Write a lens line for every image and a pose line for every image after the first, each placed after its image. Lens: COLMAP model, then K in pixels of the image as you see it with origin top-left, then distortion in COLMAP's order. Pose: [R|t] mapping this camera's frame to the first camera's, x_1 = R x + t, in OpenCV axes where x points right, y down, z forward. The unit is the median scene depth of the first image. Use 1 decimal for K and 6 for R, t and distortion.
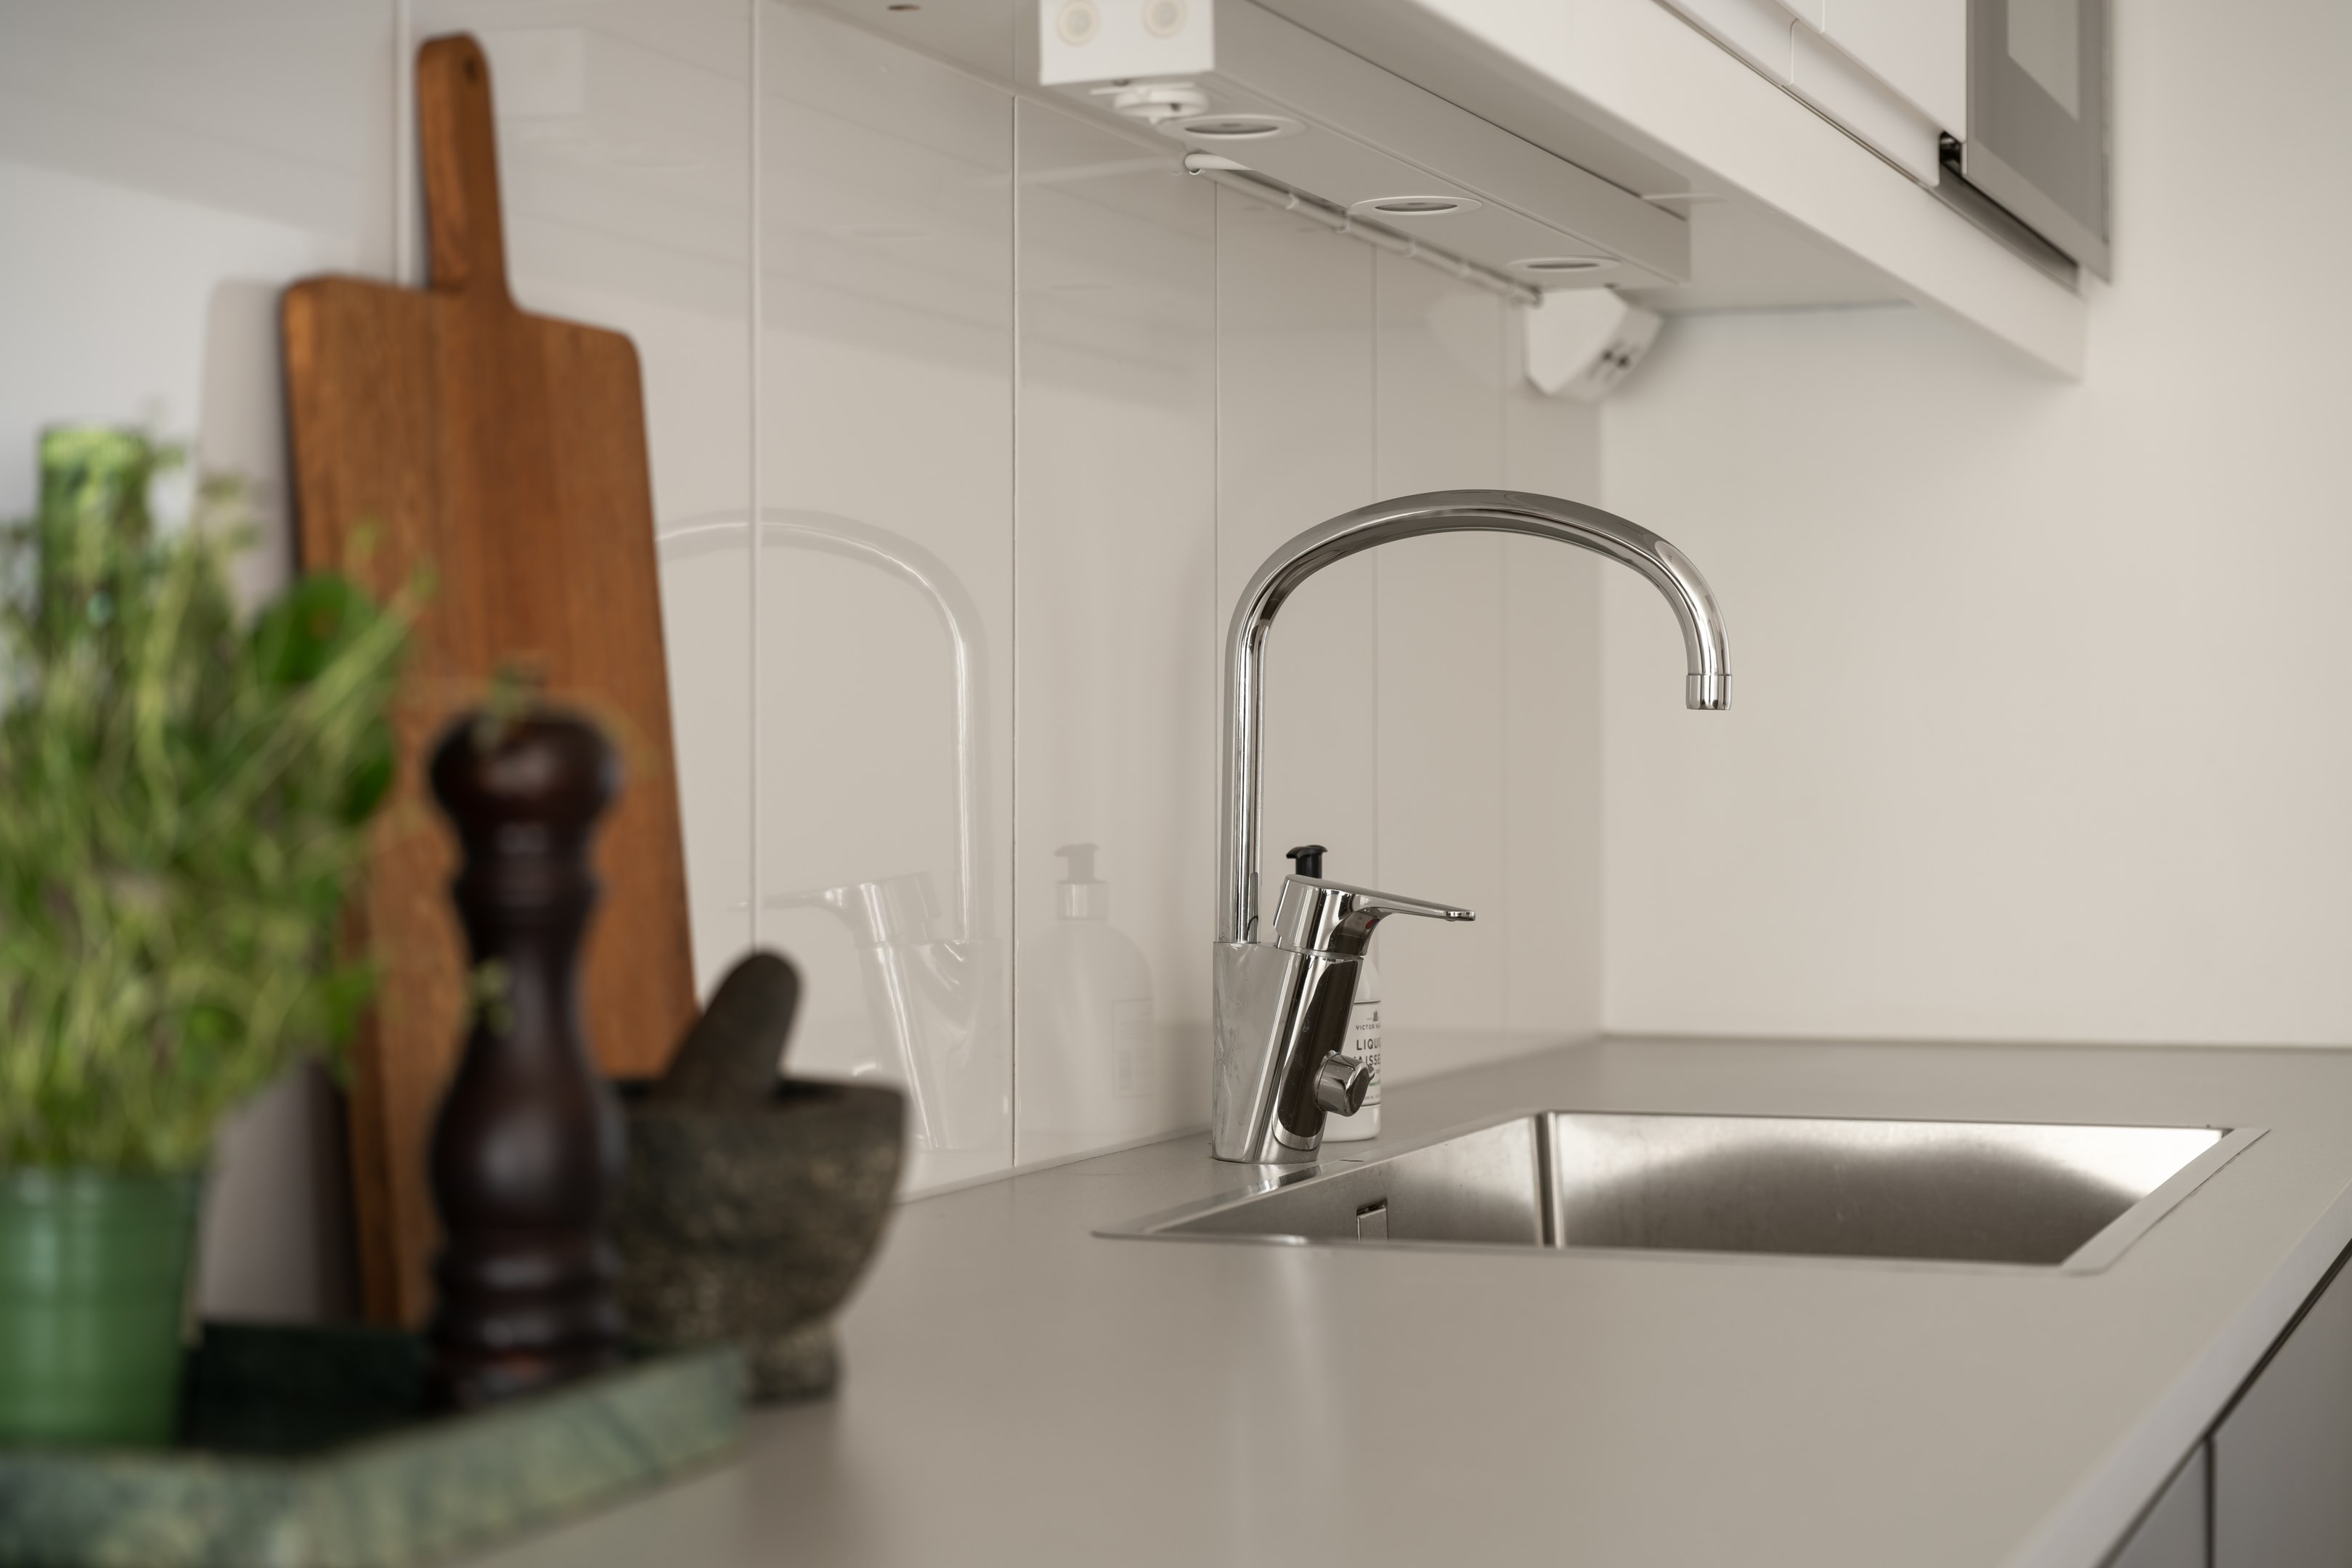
lens RADIAL K [[4210.1, 0, 1174.4], [0, 4210.1, 779.1], [0, 0, 1]] dist [-0.039014, 0.000000]
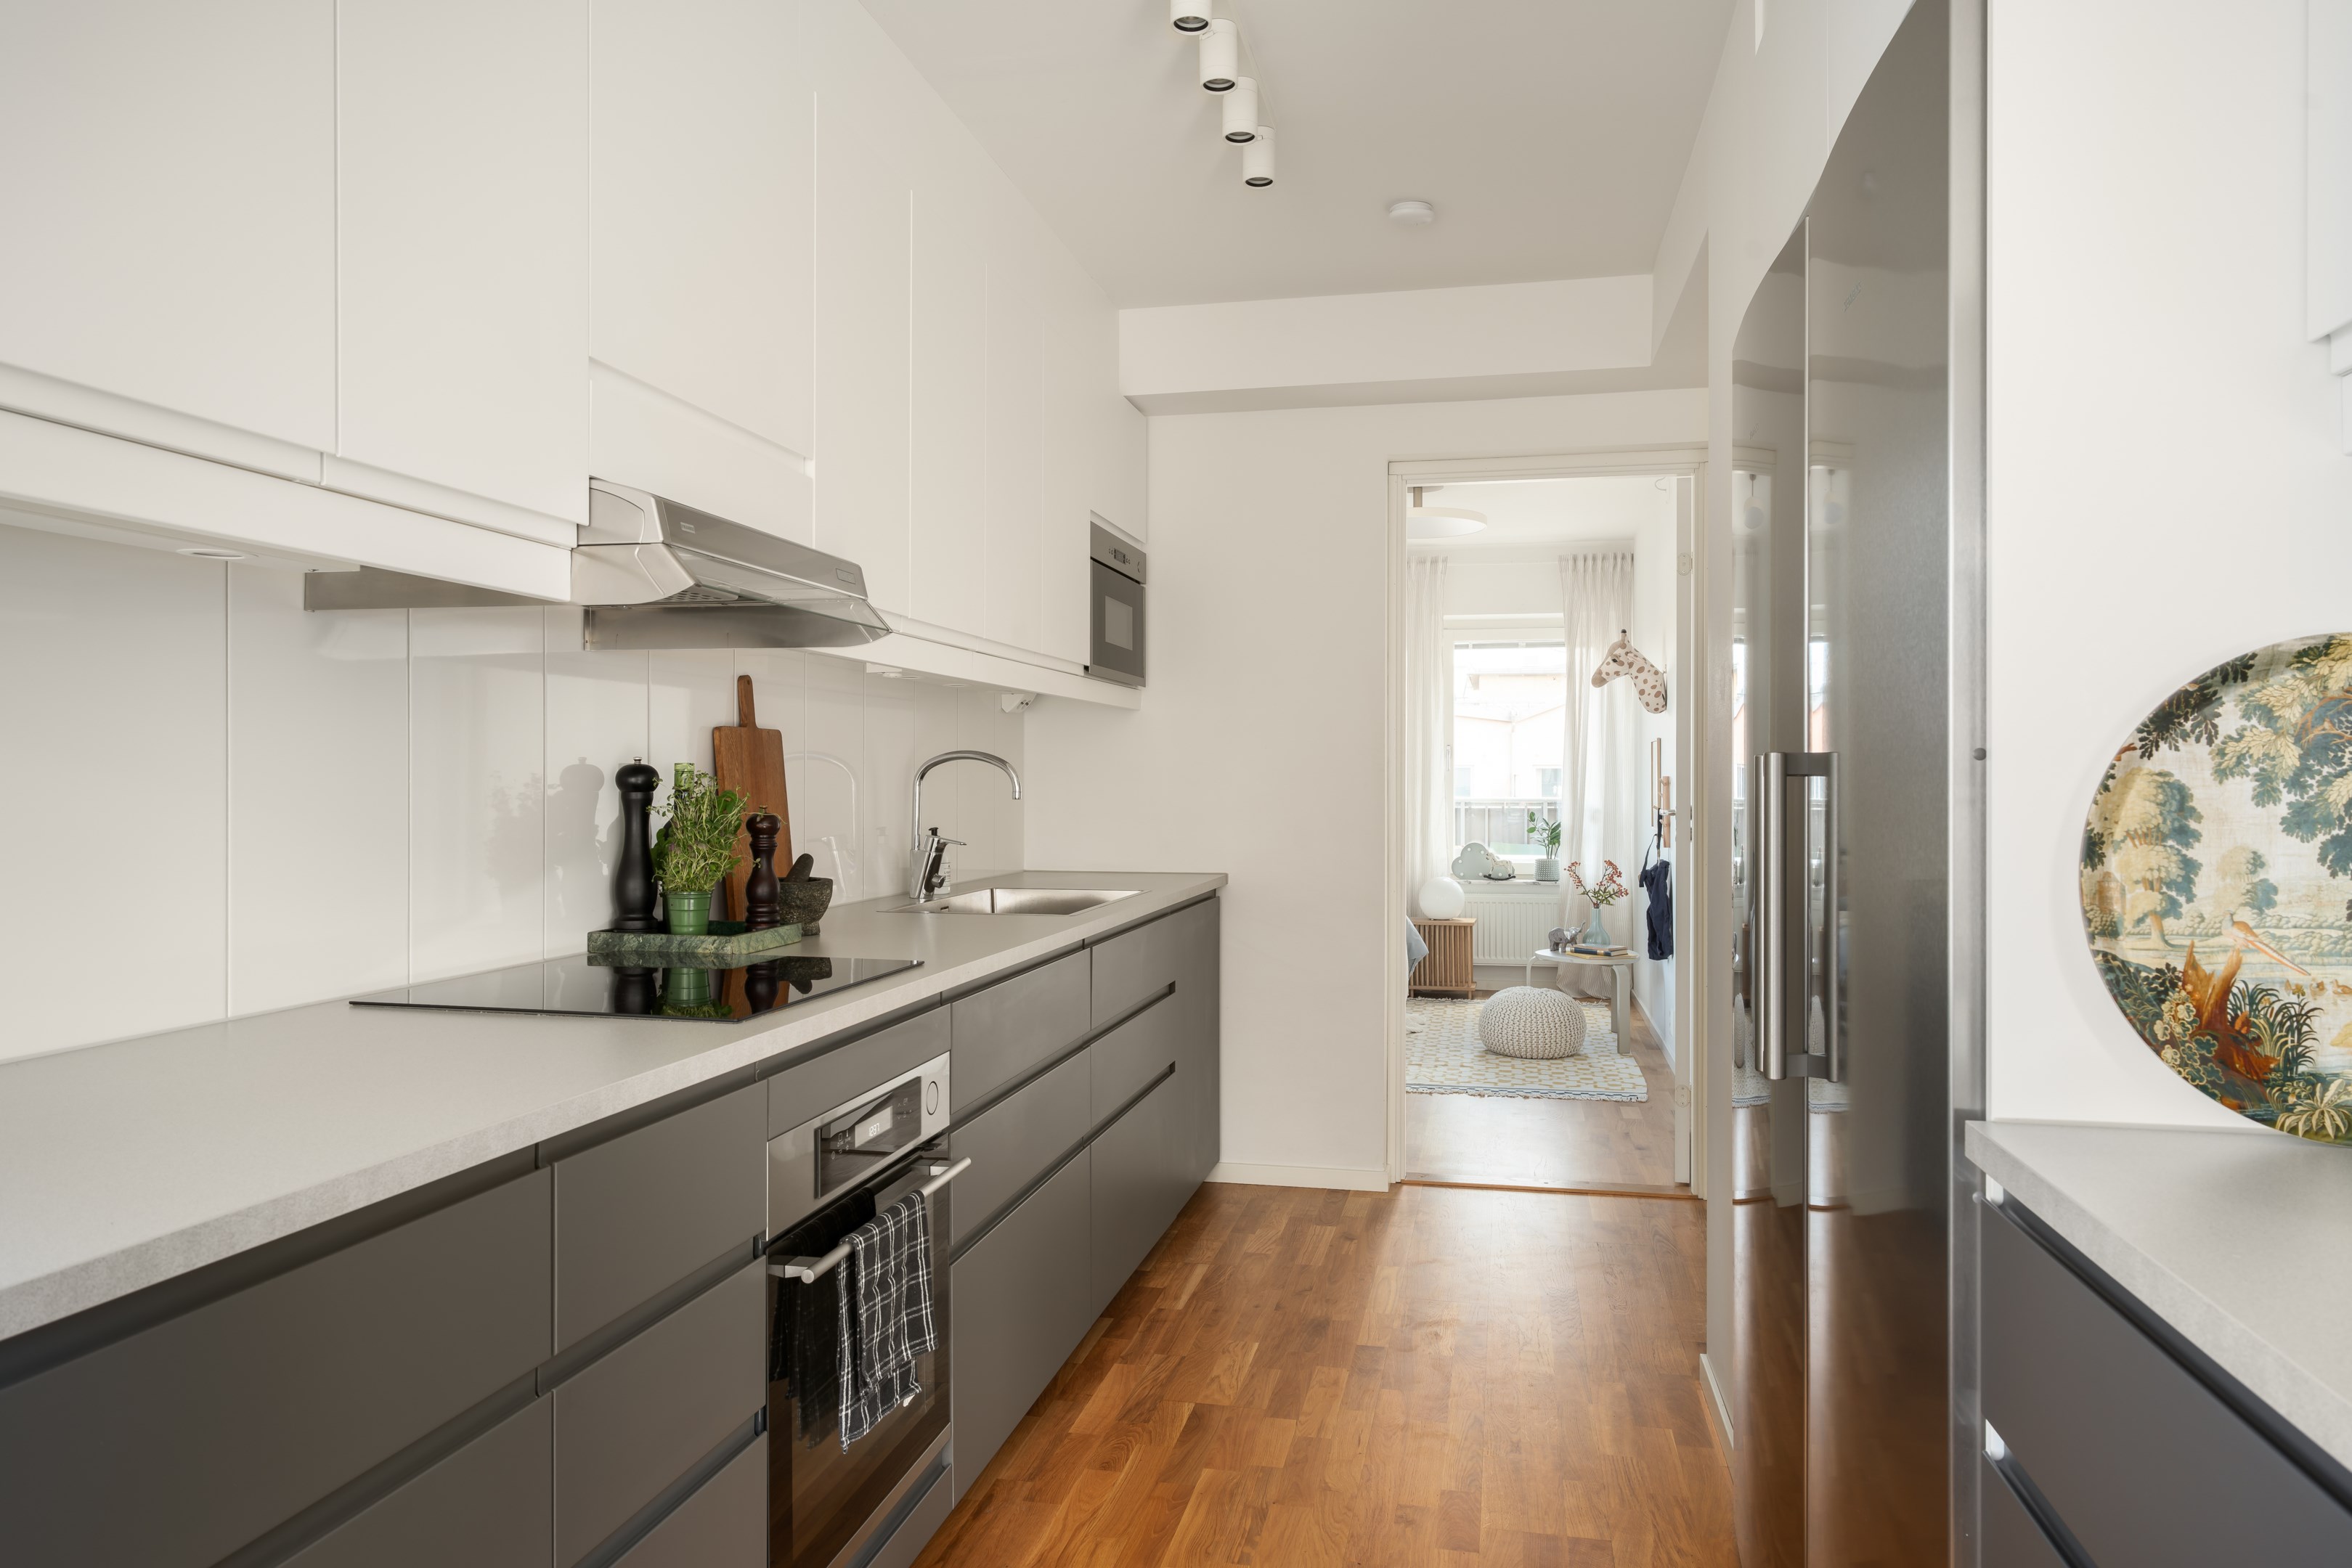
lens RADIAL K [[1526.3, 0, 1178.4], [0, 1526.3, 788.0], [0, 0, 1]] dist [-0.000651, -0.002196]
pose [[0.990648, 0.004167, 0.136378, 0.116823], [-0.004830, 0.999978, 0.004530, -0.059743], [-0.136356, -0.005146, 0.990647, -1.084169]]
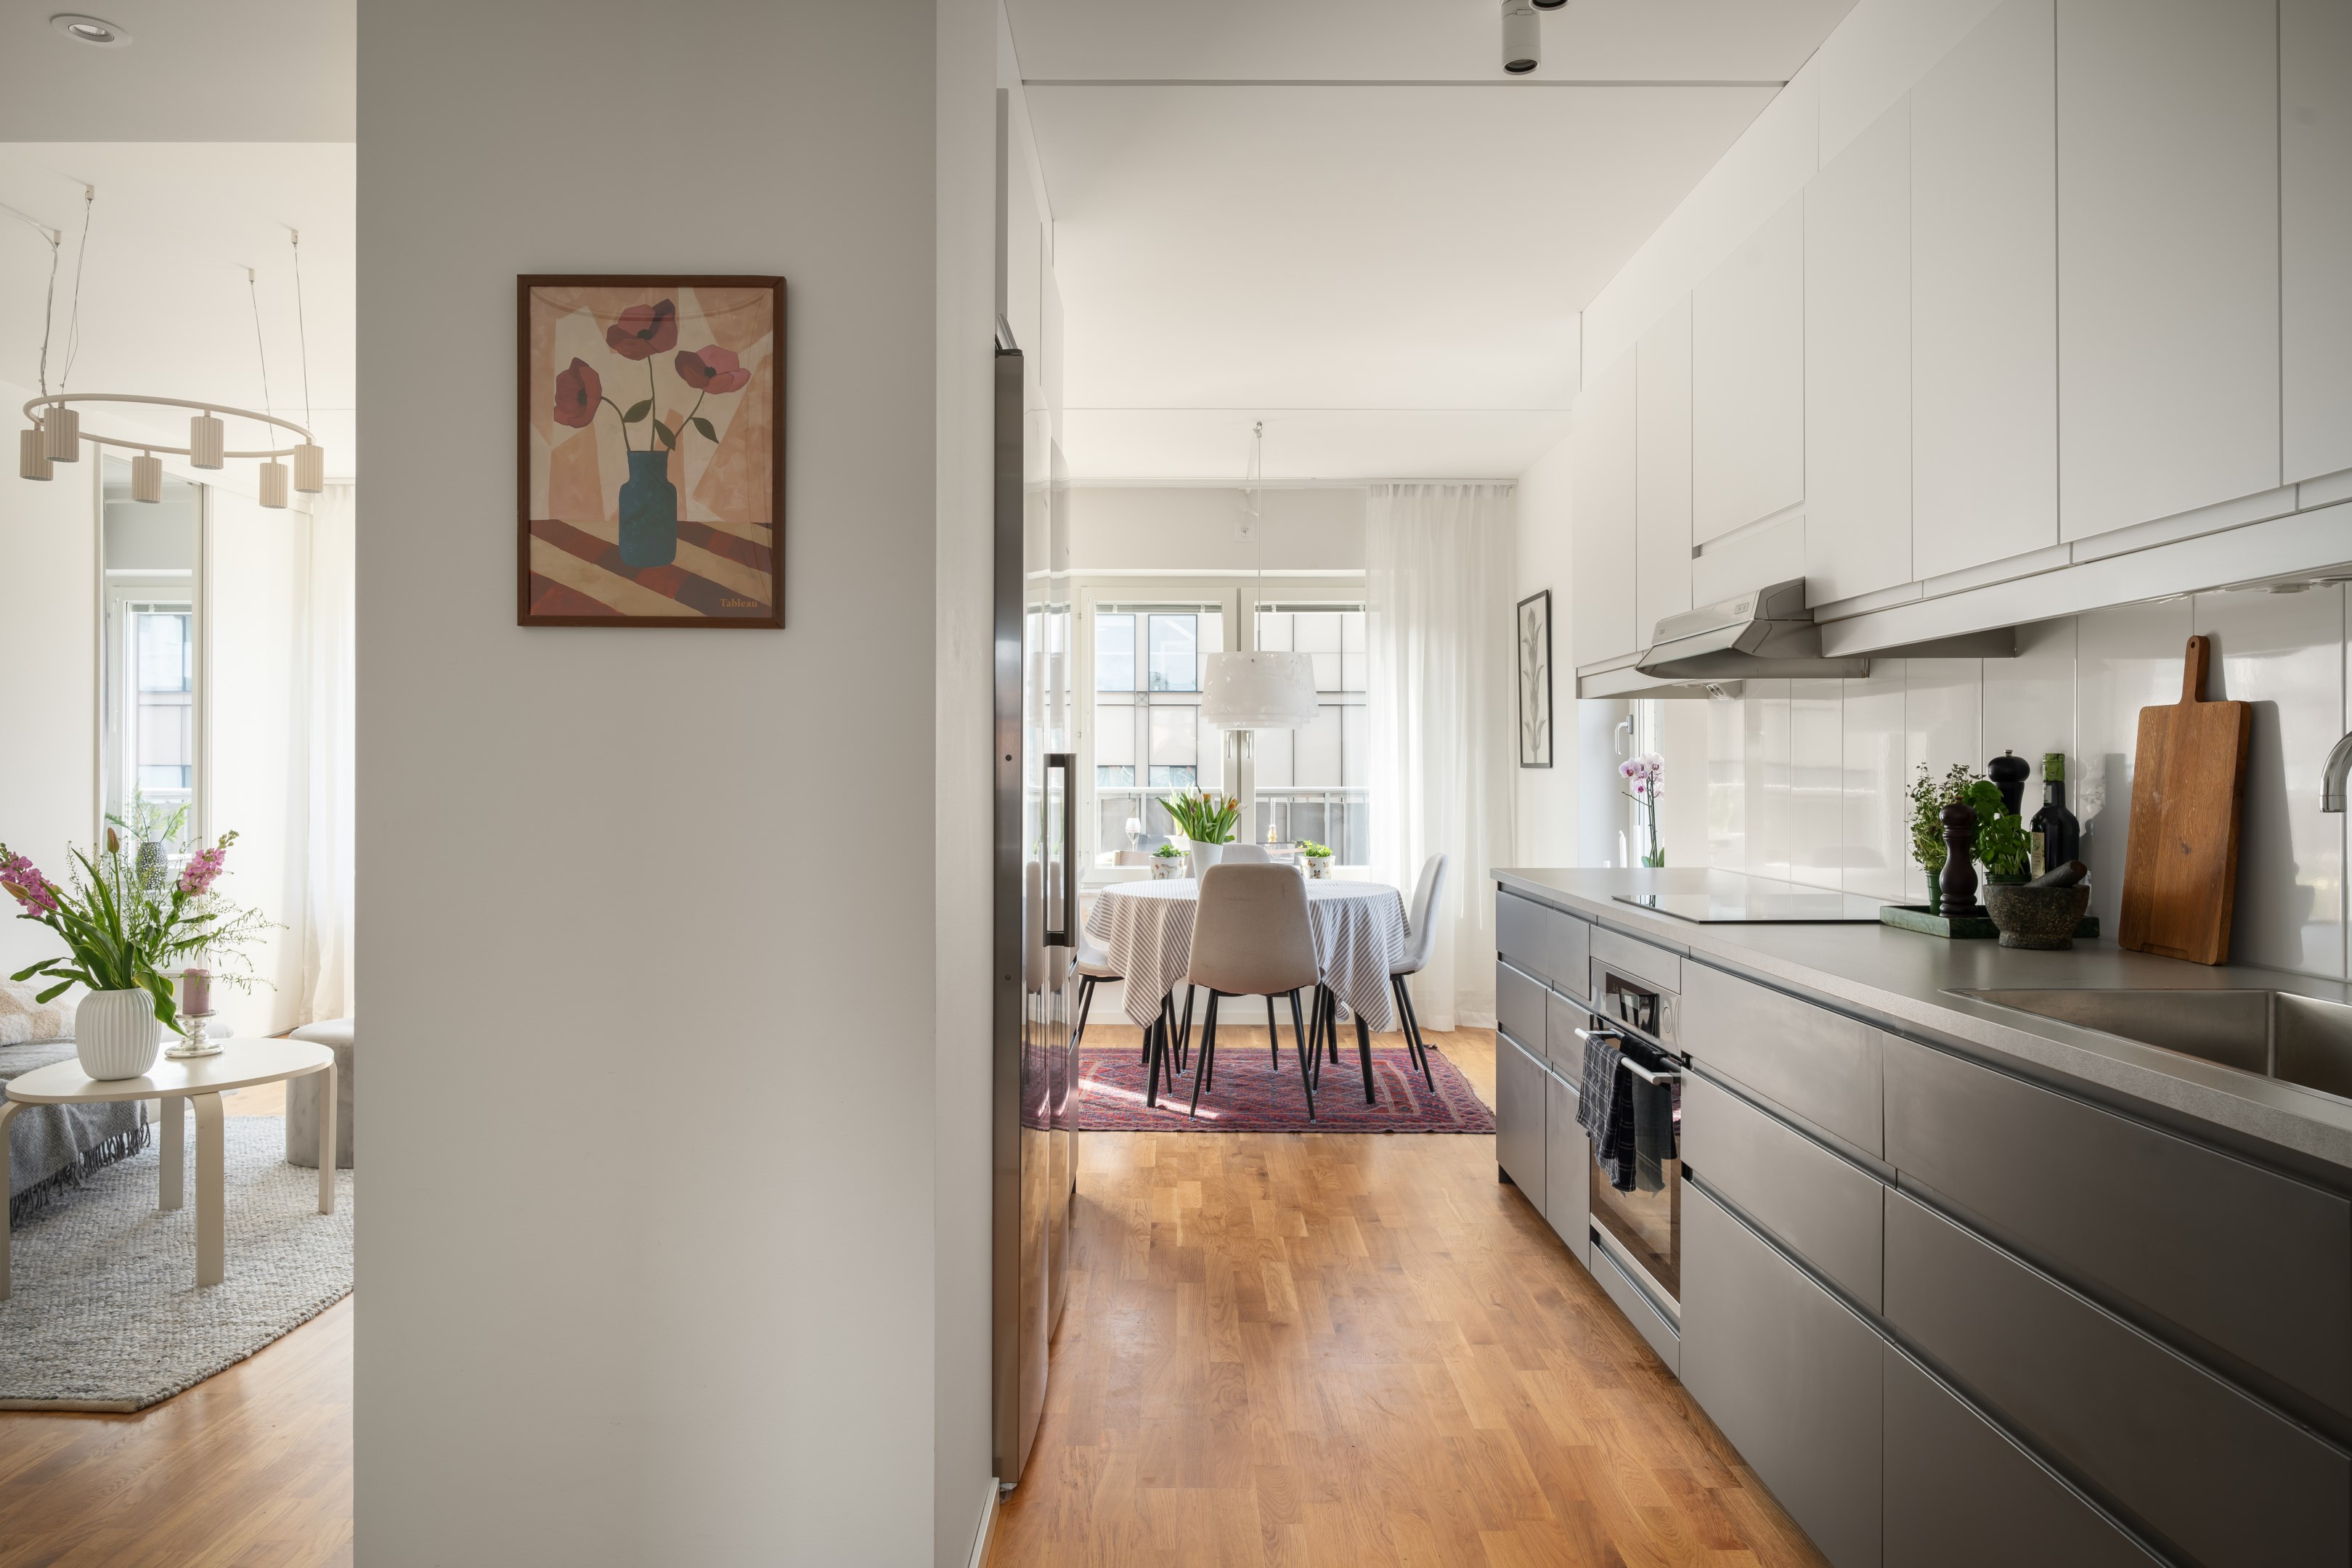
lens RADIAL K [[1526.3, 0, 1161.7], [0, 1526.3, 776.9], [0, 0, 1]] dist [-0.000651, -0.002196]
pose [[-0.943291, 0.004267, -0.331939, 1.464501], [0.002870, 0.999985, 0.004701, -0.062601], [0.331954, 0.003481, -0.943289, 2.415532]]
